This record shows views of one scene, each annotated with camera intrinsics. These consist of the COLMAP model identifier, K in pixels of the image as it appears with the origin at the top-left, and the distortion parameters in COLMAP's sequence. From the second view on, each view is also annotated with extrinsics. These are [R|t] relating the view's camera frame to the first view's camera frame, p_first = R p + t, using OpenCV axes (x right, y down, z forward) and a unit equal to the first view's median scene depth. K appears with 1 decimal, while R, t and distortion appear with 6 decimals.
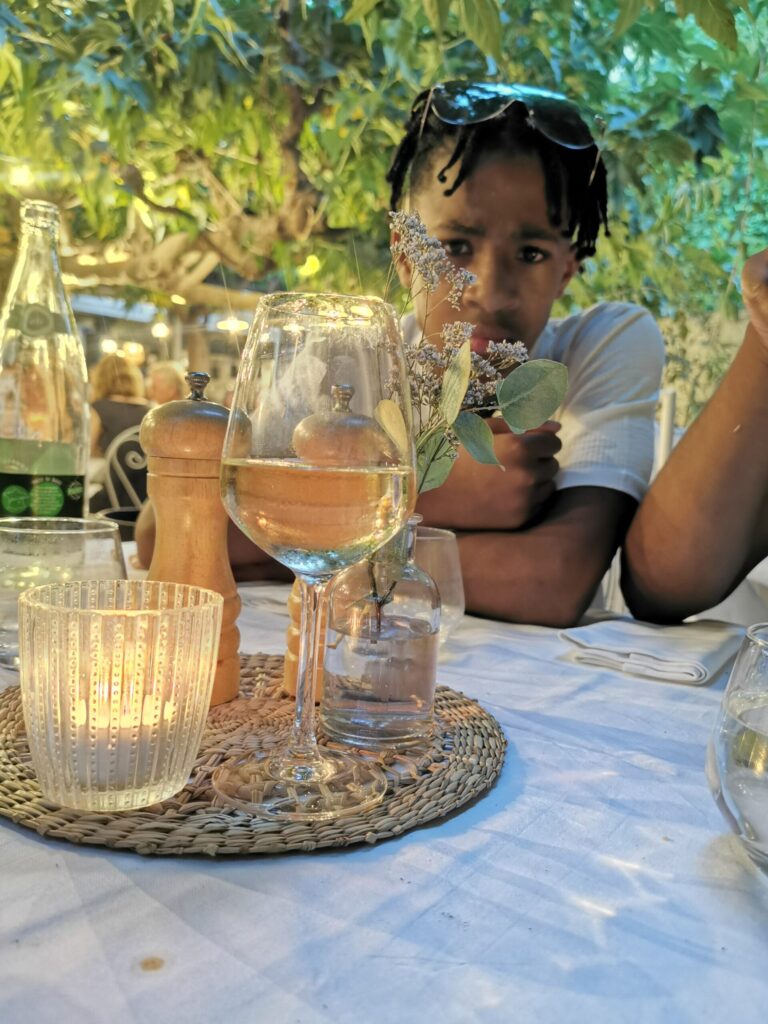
lens RADIAL K [[796.9, 0, 374.7], [0, 796.9, 515.0], [0, 0, 1]] dist [0.014324, -0.036284]
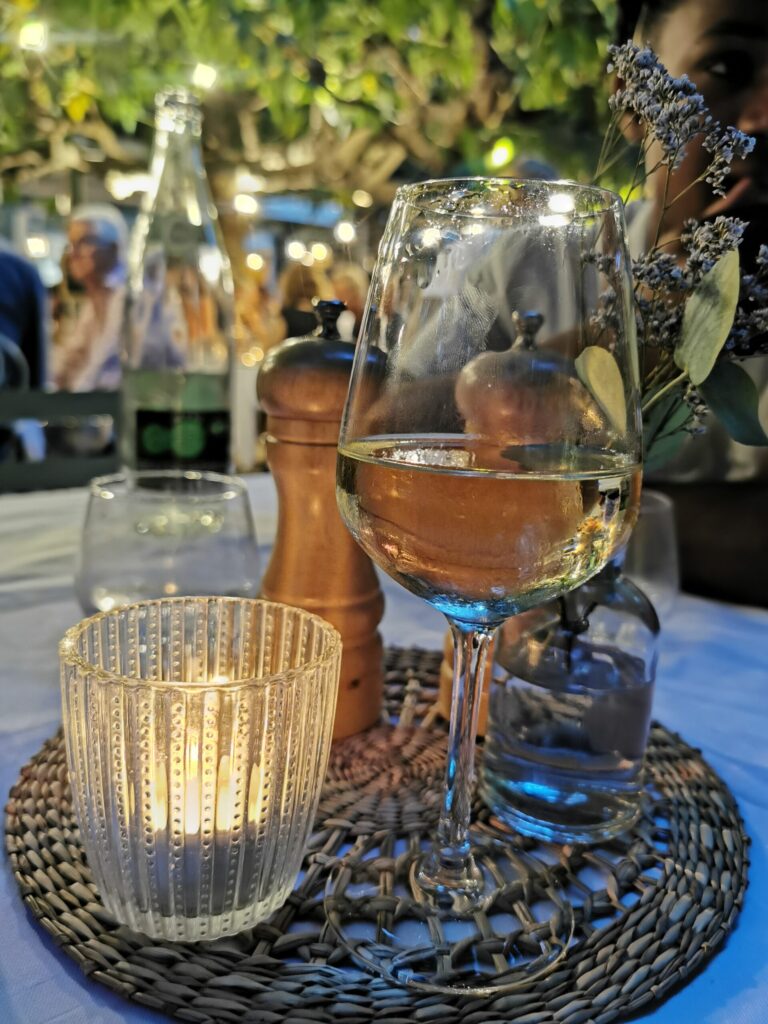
lens RADIAL K [[796.9, 0, 385.2], [0, 796.9, 510.1], [0, 0, 1]] dist [0.014324, -0.036284]
pose [[0.976800, 0.035594, -0.211173, -0.008610], [-0.011513, 0.993393, 0.114187, -0.074242], [0.213842, -0.109107, 0.970756, 0.282702]]
